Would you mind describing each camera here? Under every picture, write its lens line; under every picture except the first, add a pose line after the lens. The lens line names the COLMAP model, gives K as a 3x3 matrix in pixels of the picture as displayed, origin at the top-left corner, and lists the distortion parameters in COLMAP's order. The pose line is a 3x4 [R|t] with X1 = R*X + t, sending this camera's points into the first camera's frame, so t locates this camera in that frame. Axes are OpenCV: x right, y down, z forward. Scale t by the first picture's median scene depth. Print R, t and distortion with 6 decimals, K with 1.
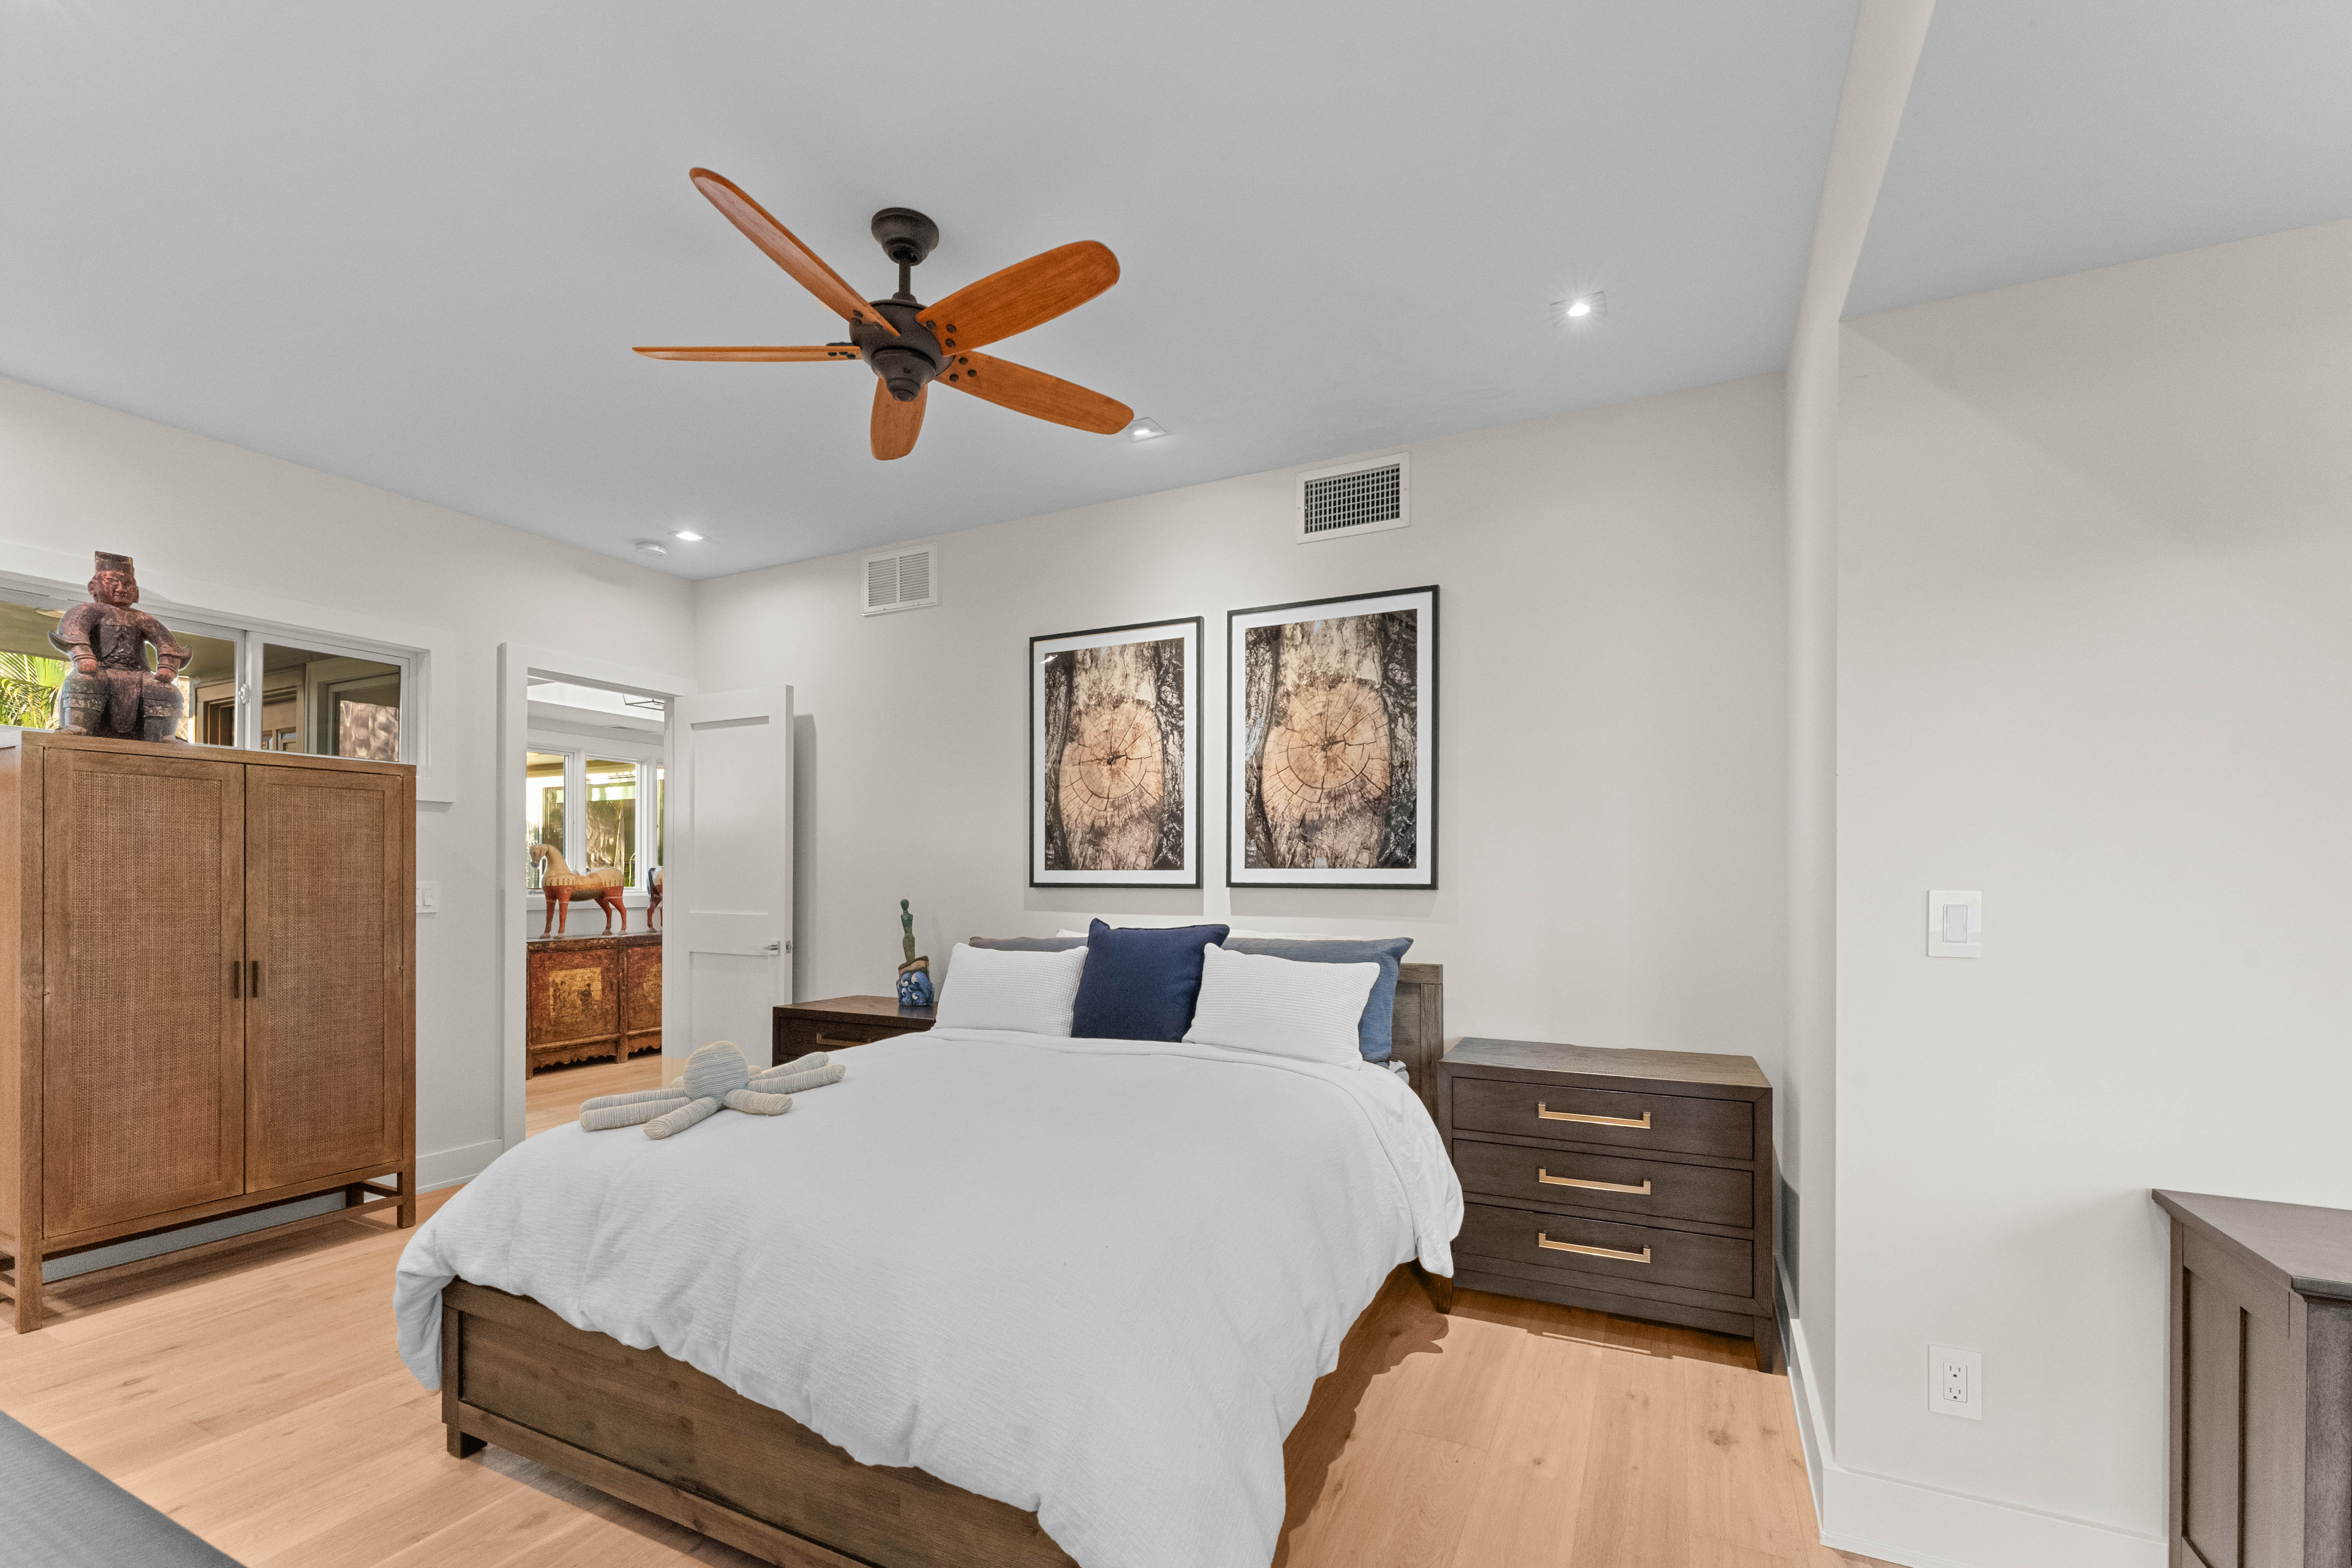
lens RADIAL K [[1009.9, 0, 1175.3], [0, 1009.9, 926.5], [0, 0, 1]] dist [0.001026, -0.000162]
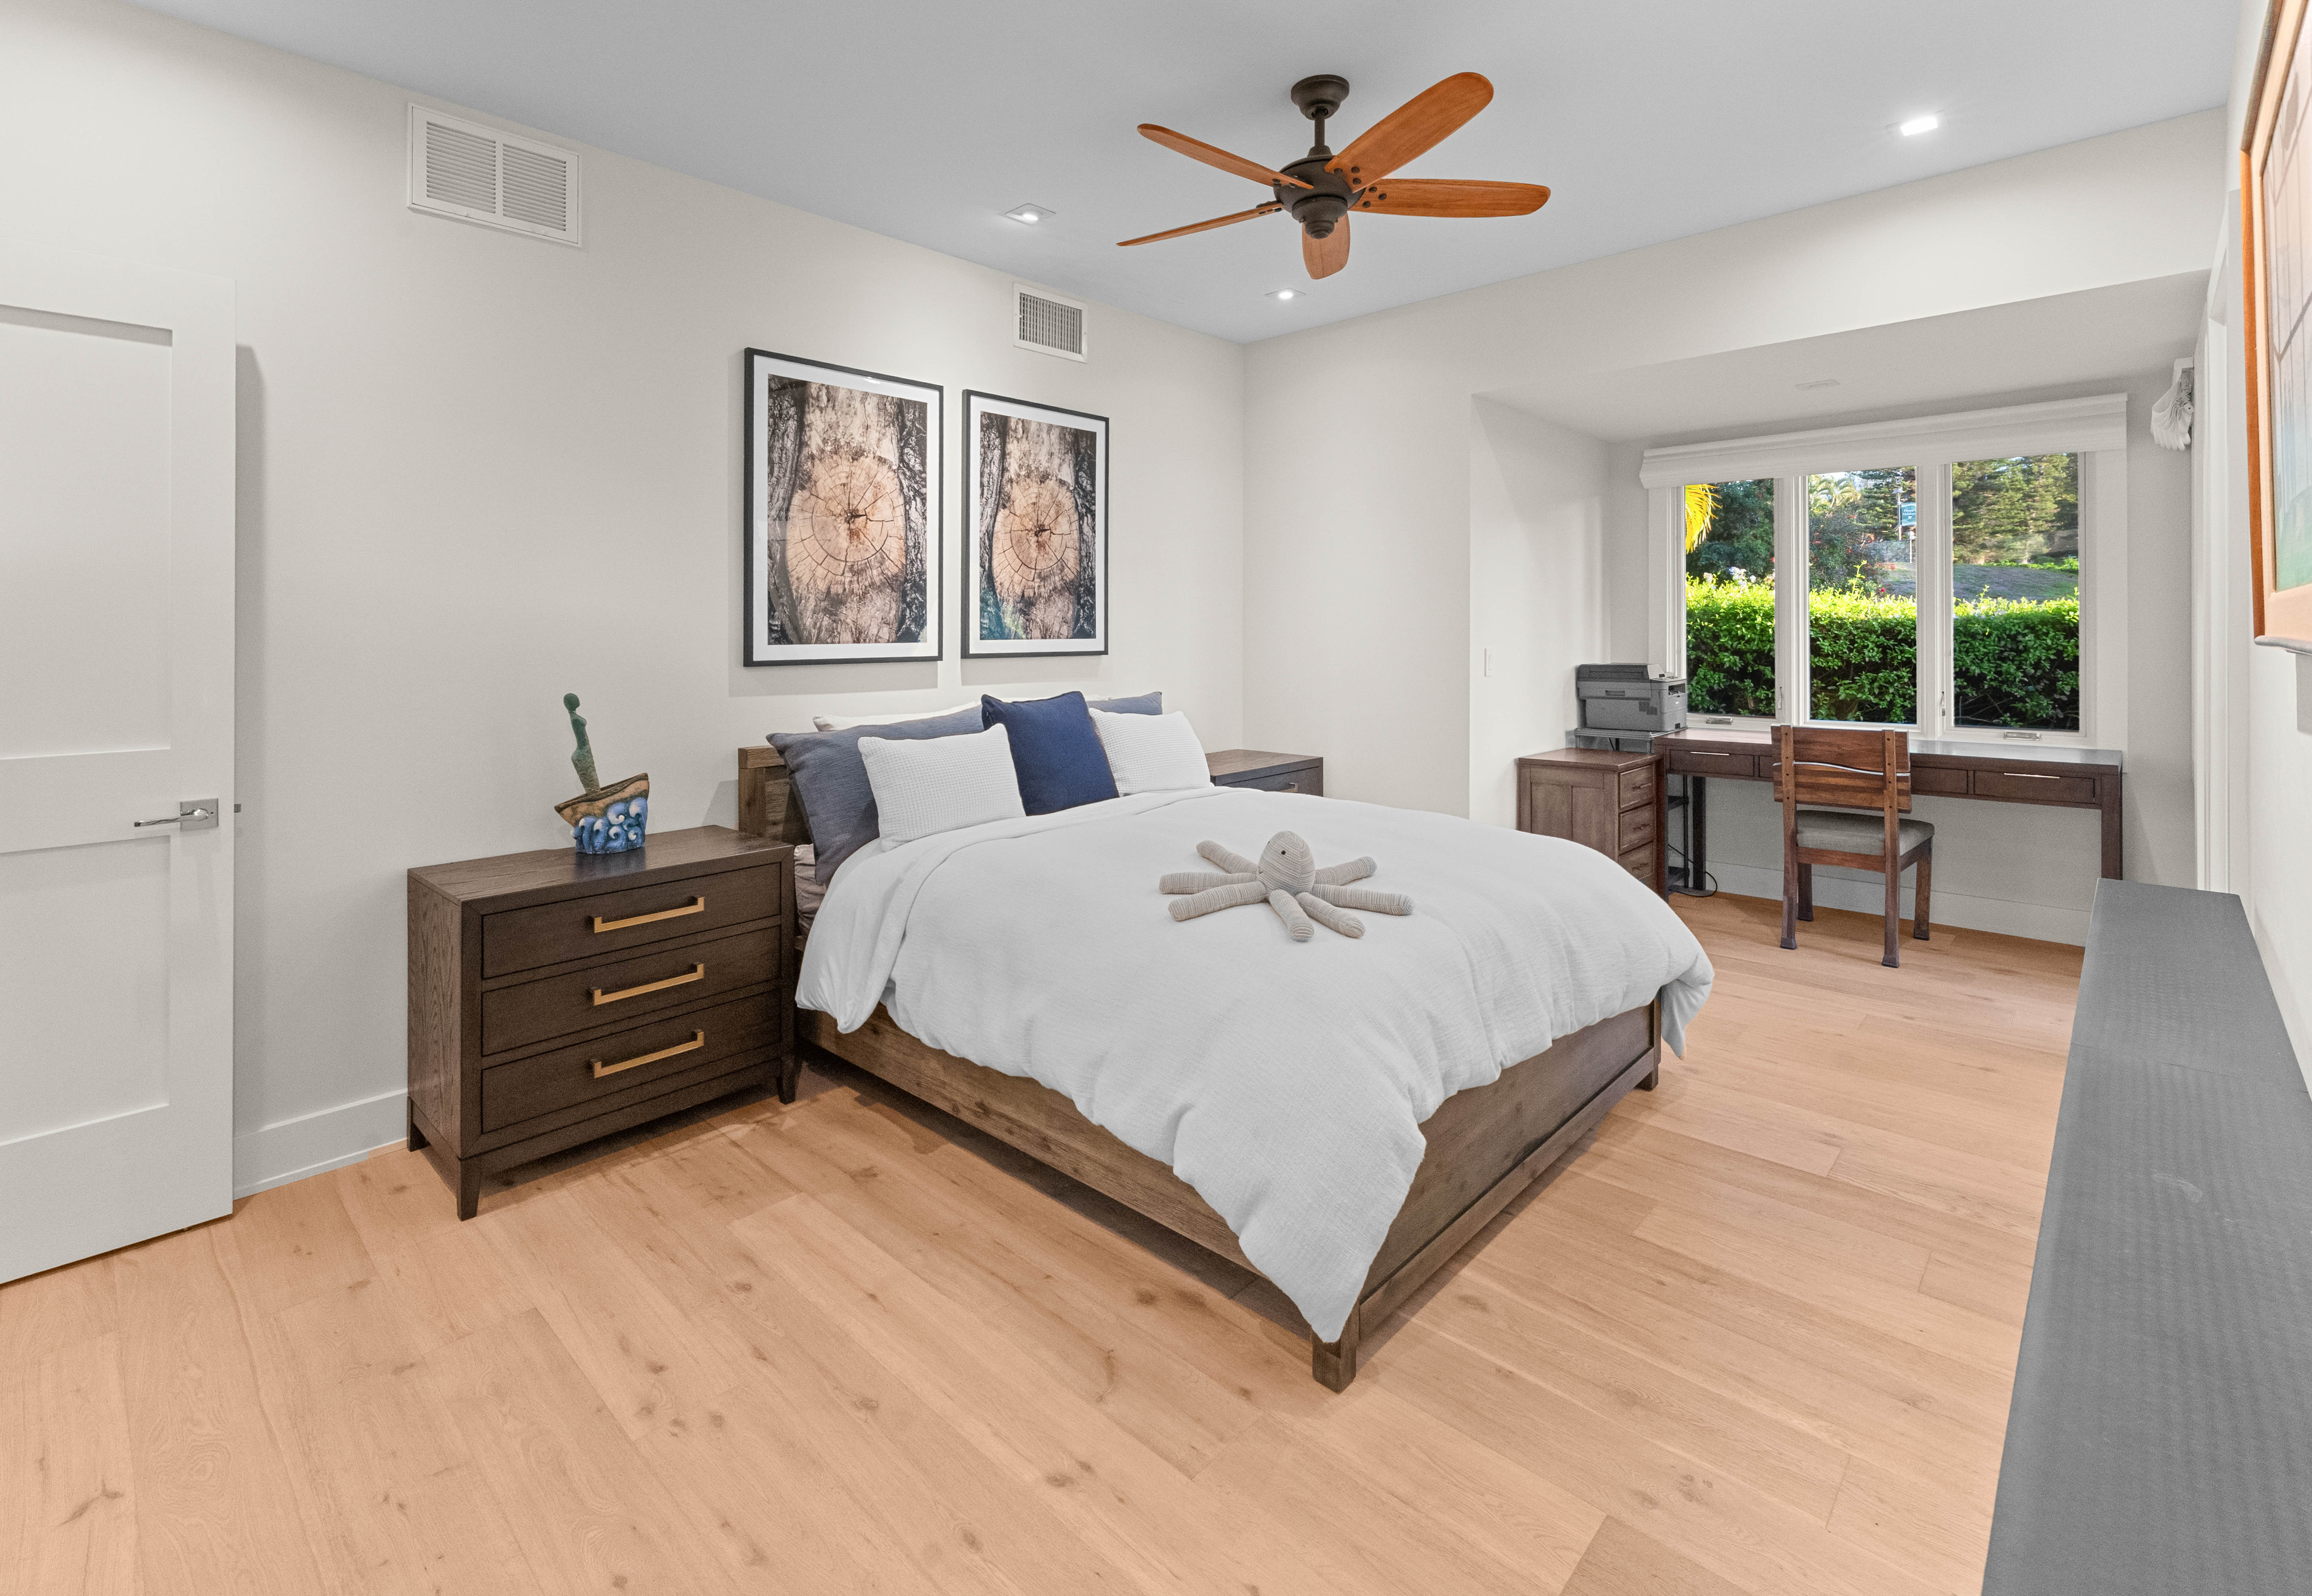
lens RADIAL K [[1170.5, 0, 1156.4], [0, 1170.5, 768.7], [0, 0, 1]] dist [-0.001348, -0.000463]
pose [[0.231330, -0.105857, 0.967099, -1.054544], [0.075021, 0.993044, 0.090752, -0.020721], [-0.969978, 0.051559, 0.237663, 0.525736]]
